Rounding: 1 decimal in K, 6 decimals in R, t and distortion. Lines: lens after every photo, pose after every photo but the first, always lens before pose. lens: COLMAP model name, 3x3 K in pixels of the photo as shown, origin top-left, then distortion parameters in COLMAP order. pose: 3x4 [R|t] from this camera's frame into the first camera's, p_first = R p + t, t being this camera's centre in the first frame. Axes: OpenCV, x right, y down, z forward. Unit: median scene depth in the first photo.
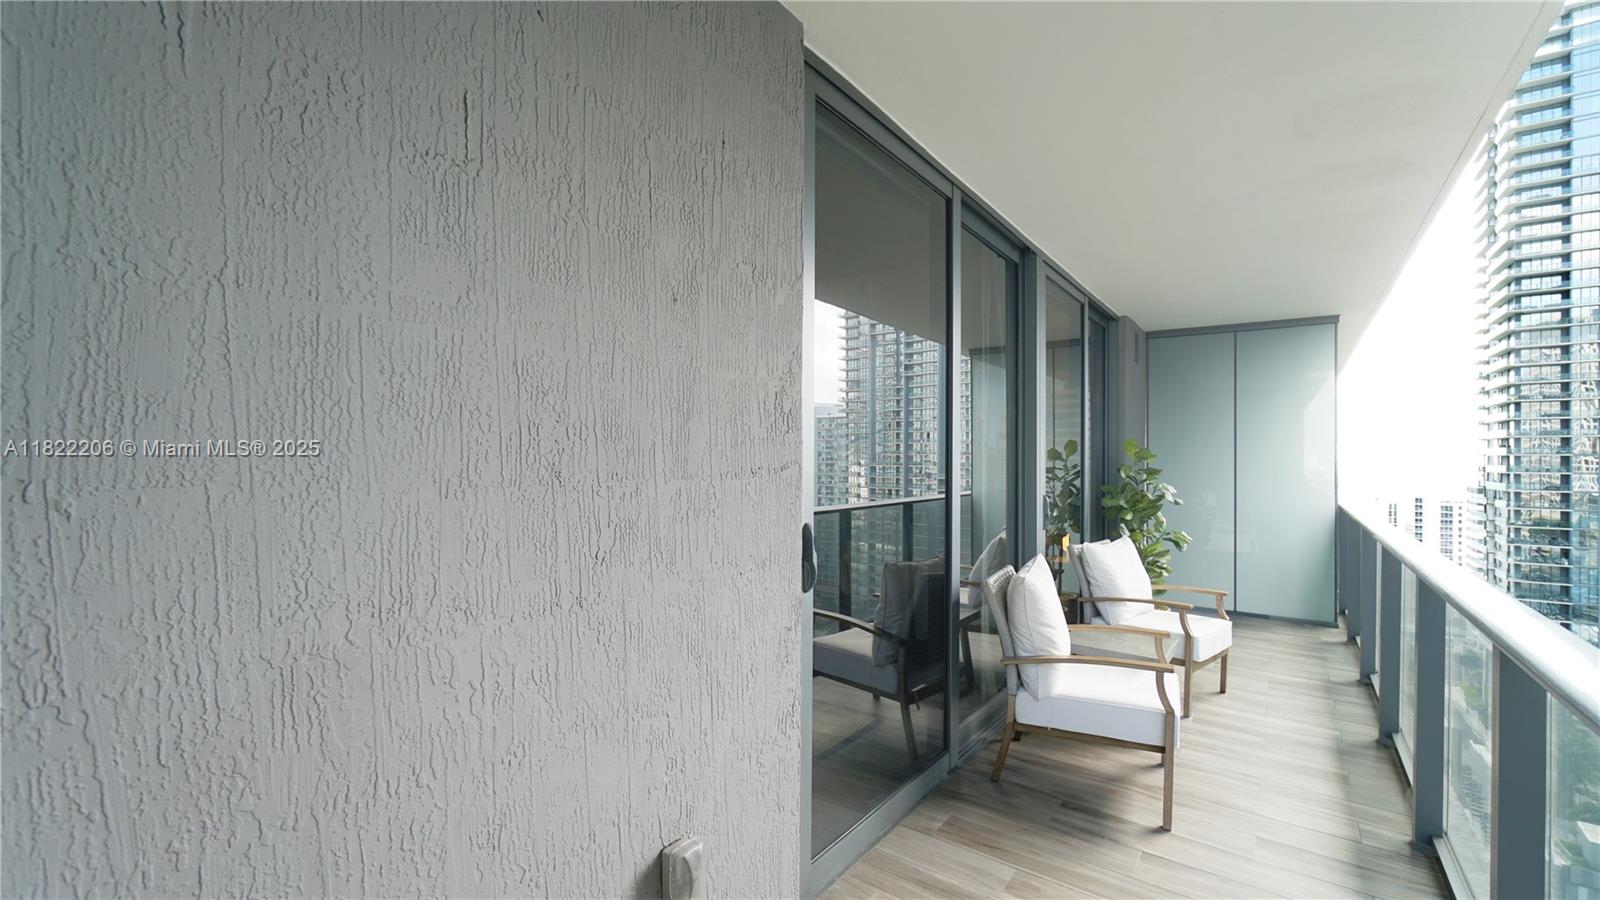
lens RADIAL K [[717.4, 0, 792.0], [0, 717.4, 456.9], [0, 0, 1]] dist [-0.000727, -0.000121]
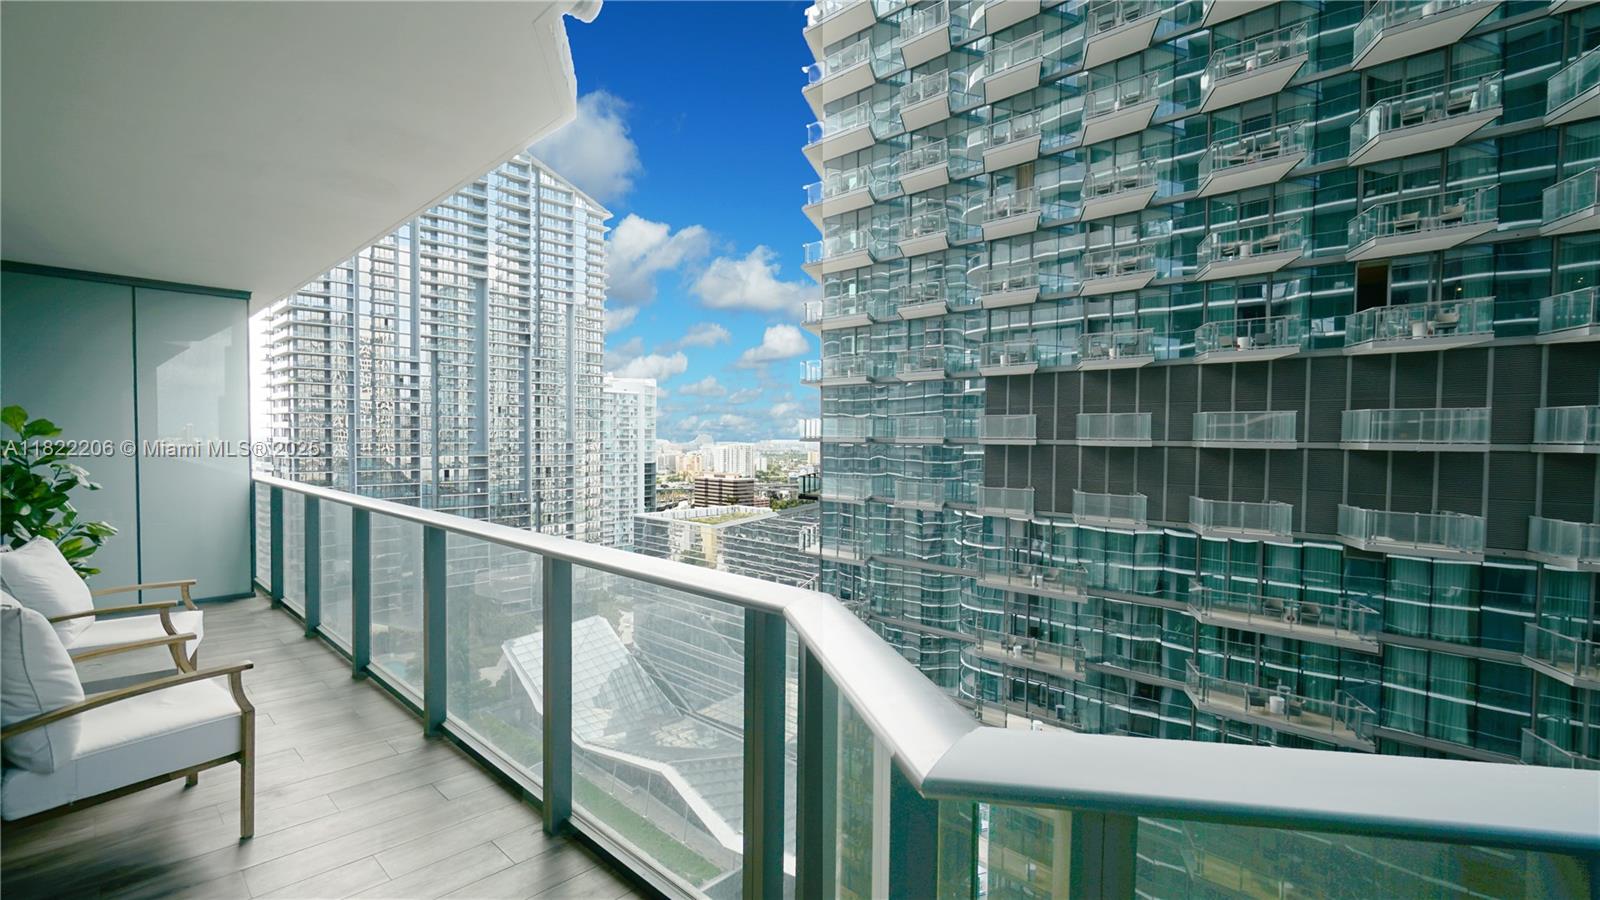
lens RADIAL K [[717.4, 0, 792.0], [0, 717.4, 456.9], [0, 0, 1]] dist [-0.000727, -0.000121]
pose [[0.103688, -0.032101, 0.994092, -0.089102], [-0.010395, 0.999389, 0.033357, -0.002920], [-0.994556, -0.013792, 0.103291, 0.060398]]
